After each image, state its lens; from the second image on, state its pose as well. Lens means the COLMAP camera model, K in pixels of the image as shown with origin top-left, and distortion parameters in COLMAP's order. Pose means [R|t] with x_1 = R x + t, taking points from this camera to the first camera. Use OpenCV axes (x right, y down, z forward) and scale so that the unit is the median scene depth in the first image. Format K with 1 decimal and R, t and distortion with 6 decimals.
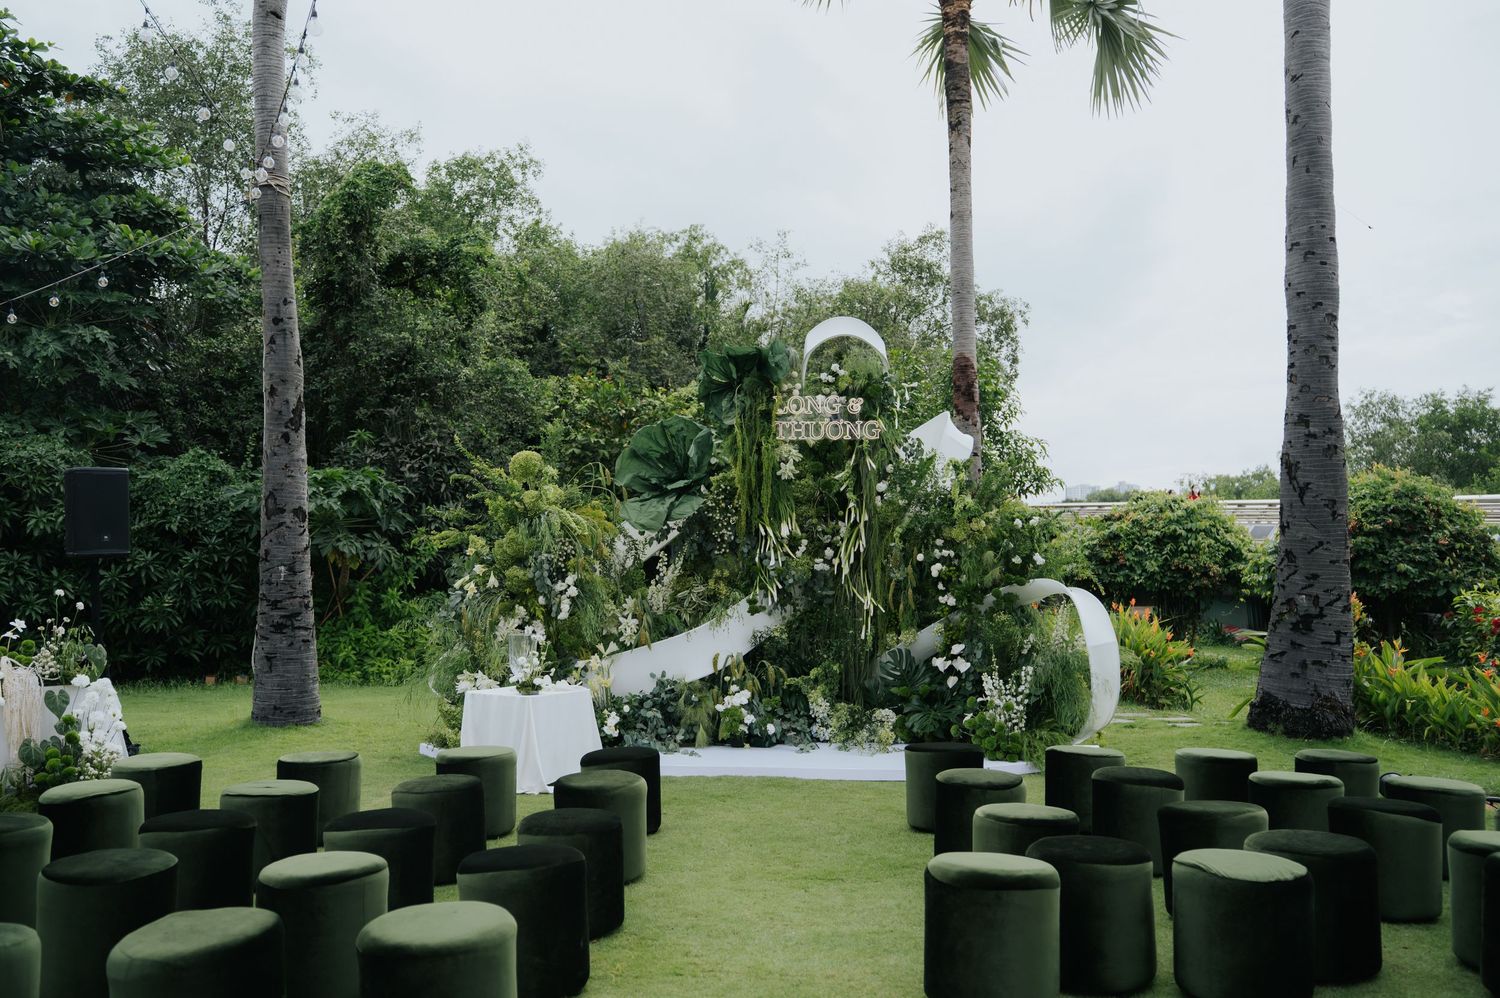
lens RADIAL K [[1207.2, 0, 750.0], [0, 1207.2, 499.0], [0, 0, 1]] dist [0.003909, 0.000220]
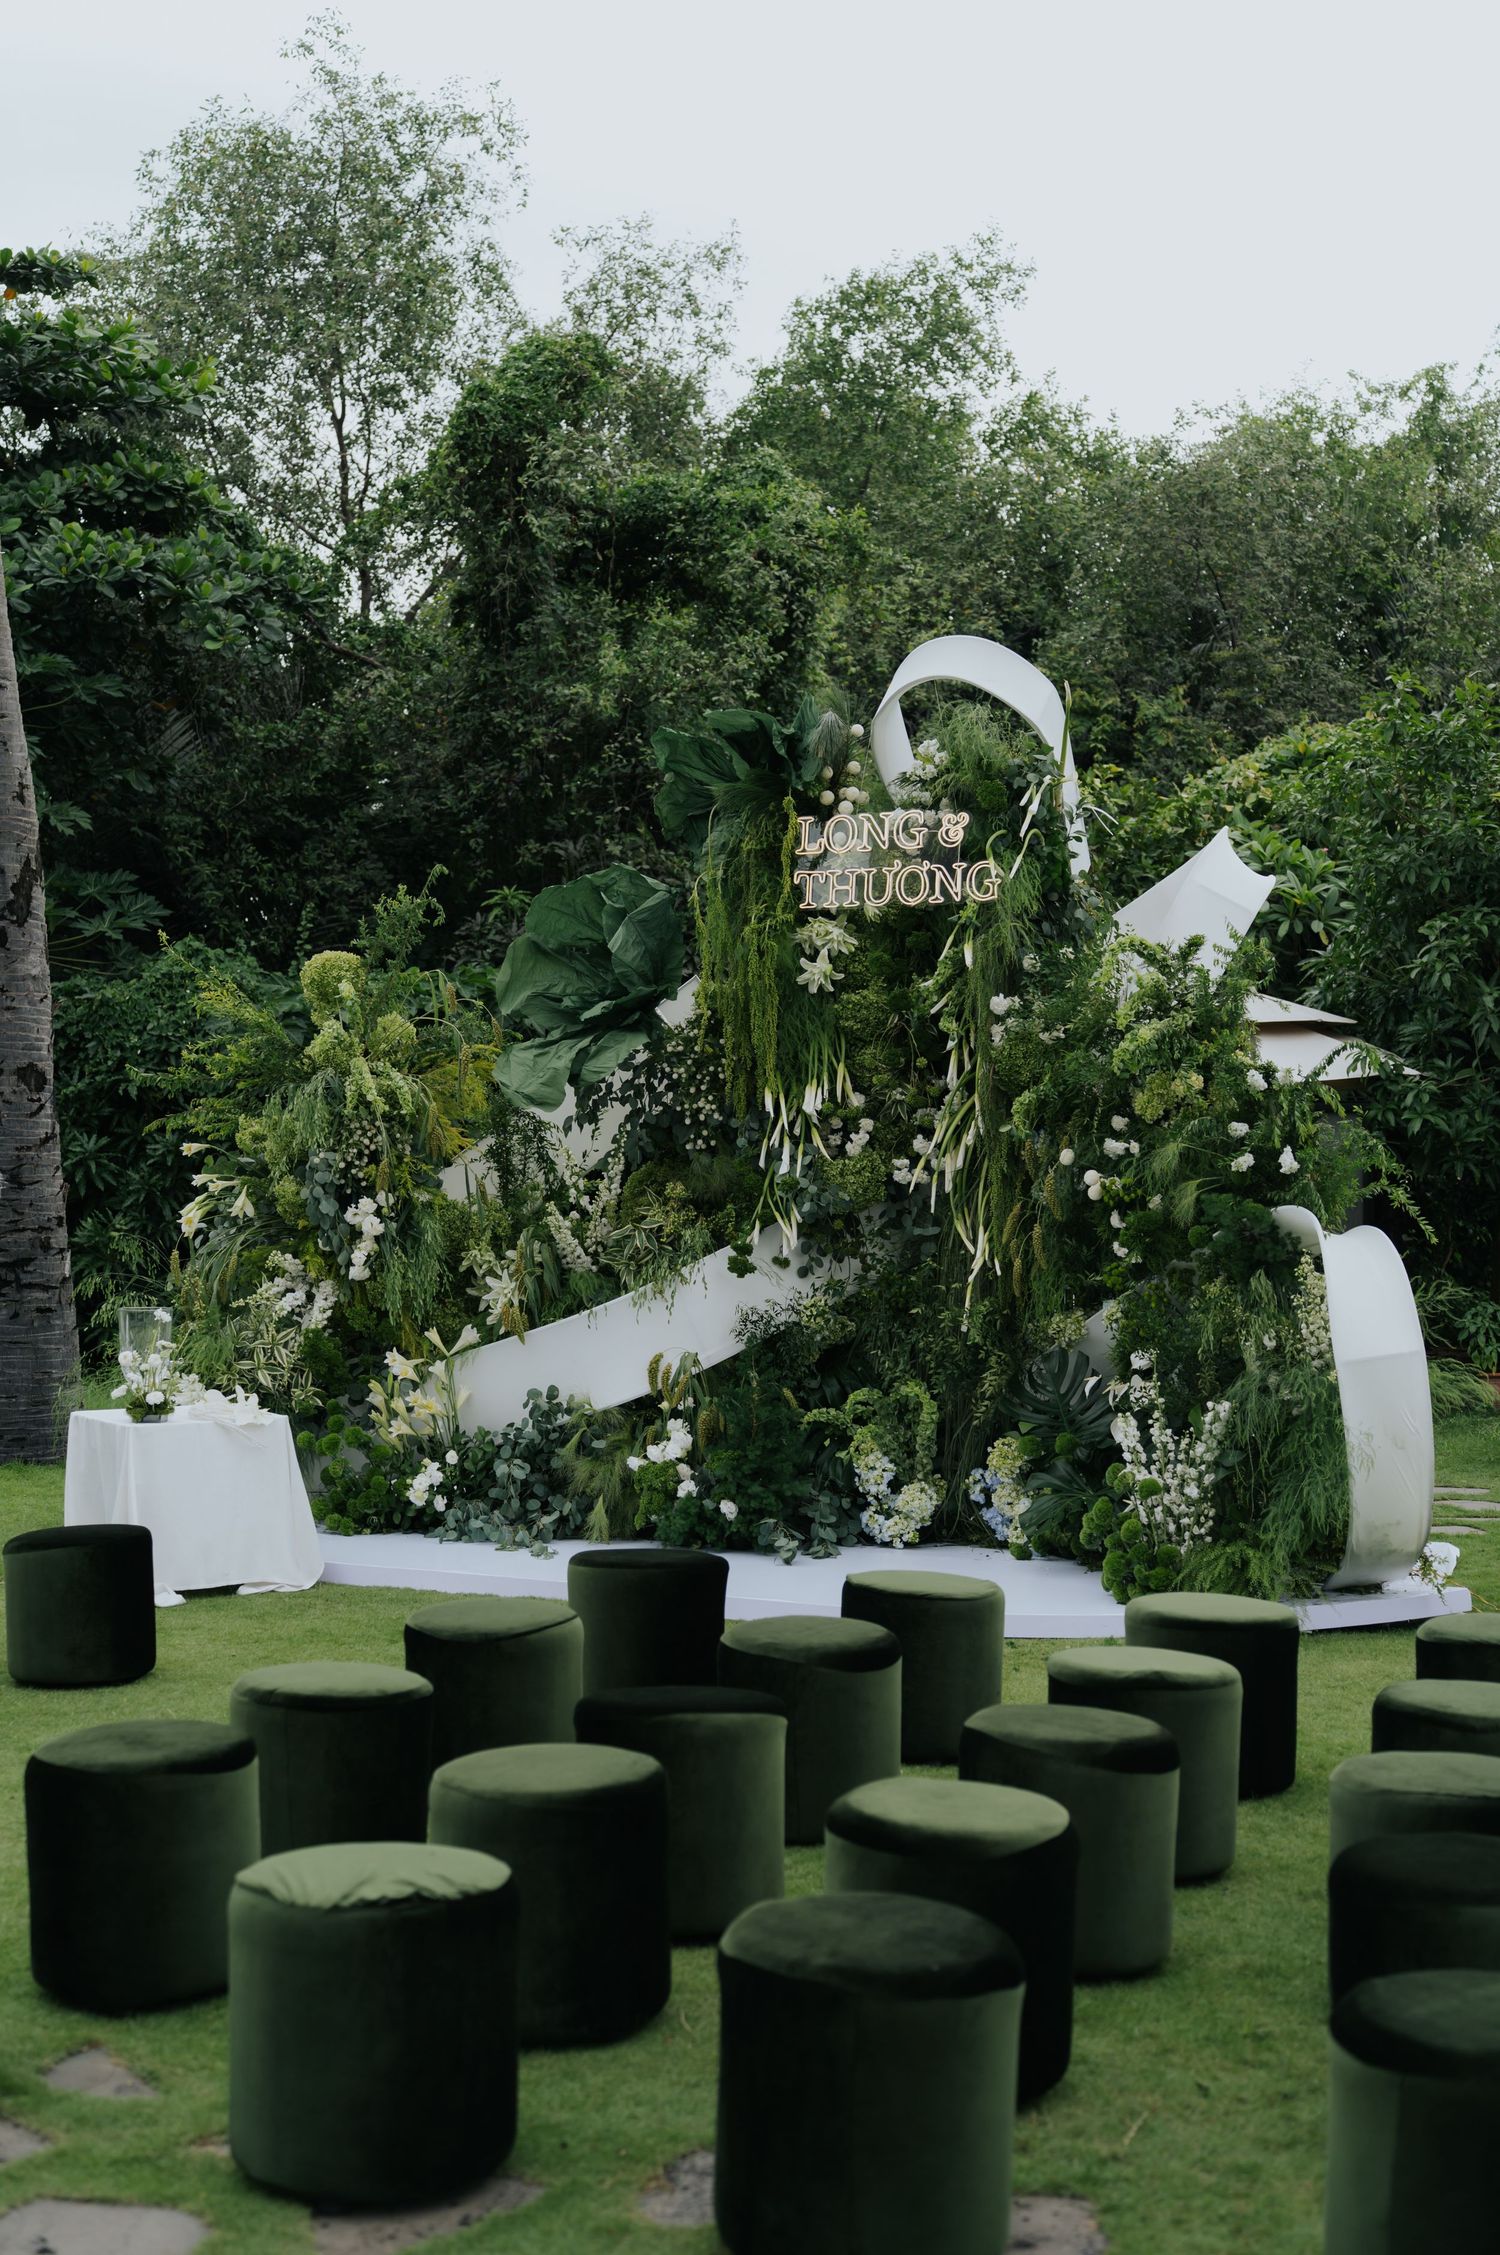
lens RADIAL K [[2712.0, 0, 750.0], [0, 2712.0, 1127.5], [0, 0, 1]] dist [-0.006420, -0.000685]
pose [[0.918190, -0.005995, -0.396094, 0.425948], [0.026196, 0.998616, 0.045612, -0.012639], [0.395273, -0.052257, 0.917076, 0.008397]]
